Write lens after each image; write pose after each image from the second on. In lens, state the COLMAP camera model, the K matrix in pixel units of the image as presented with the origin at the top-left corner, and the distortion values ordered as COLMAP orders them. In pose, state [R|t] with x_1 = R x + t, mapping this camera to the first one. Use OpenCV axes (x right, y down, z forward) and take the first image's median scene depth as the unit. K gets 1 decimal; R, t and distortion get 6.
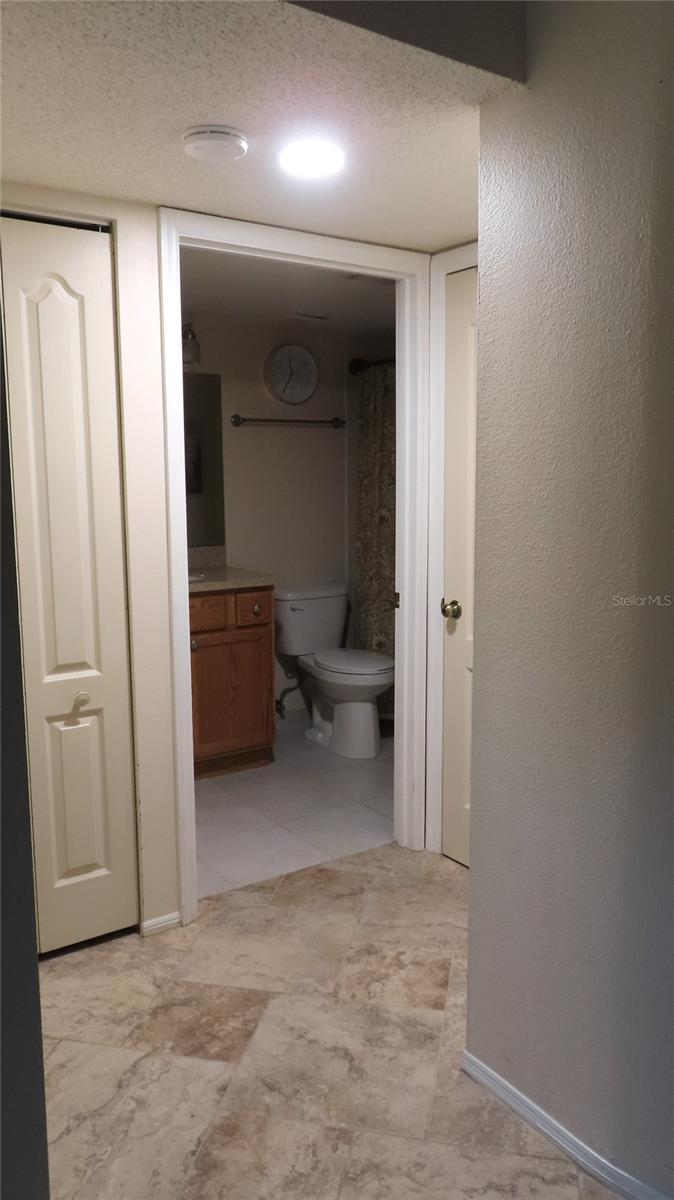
lens RADIAL K [[878.1, 0, 336.9], [0, 878.1, 599.4], [0, 0, 1]] dist [-0.033376, -0.001625]
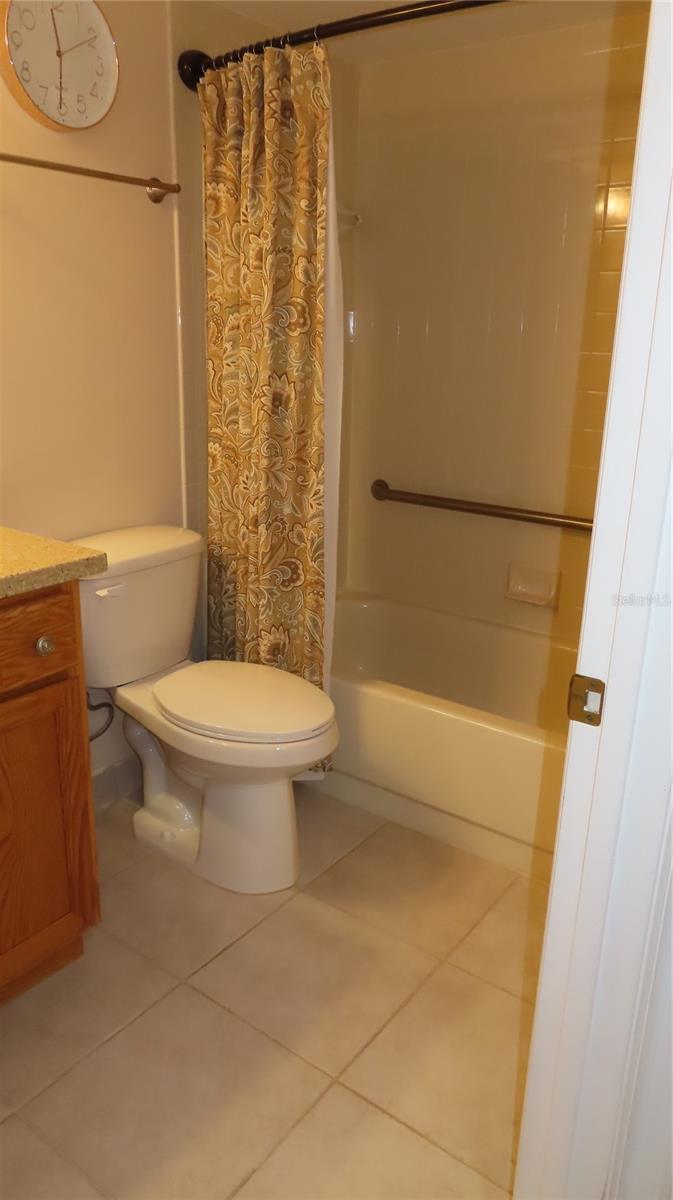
lens RADIAL K [[878.1, 0, 336.5], [0, 878.1, 599.1], [0, 0, 1]] dist [-0.033376, -0.001625]
pose [[0.943259, -0.080550, 0.322141, -0.080869], [0.027484, 0.985742, 0.166005, -0.062292], [-0.330919, -0.147732, 0.932023, 0.520803]]
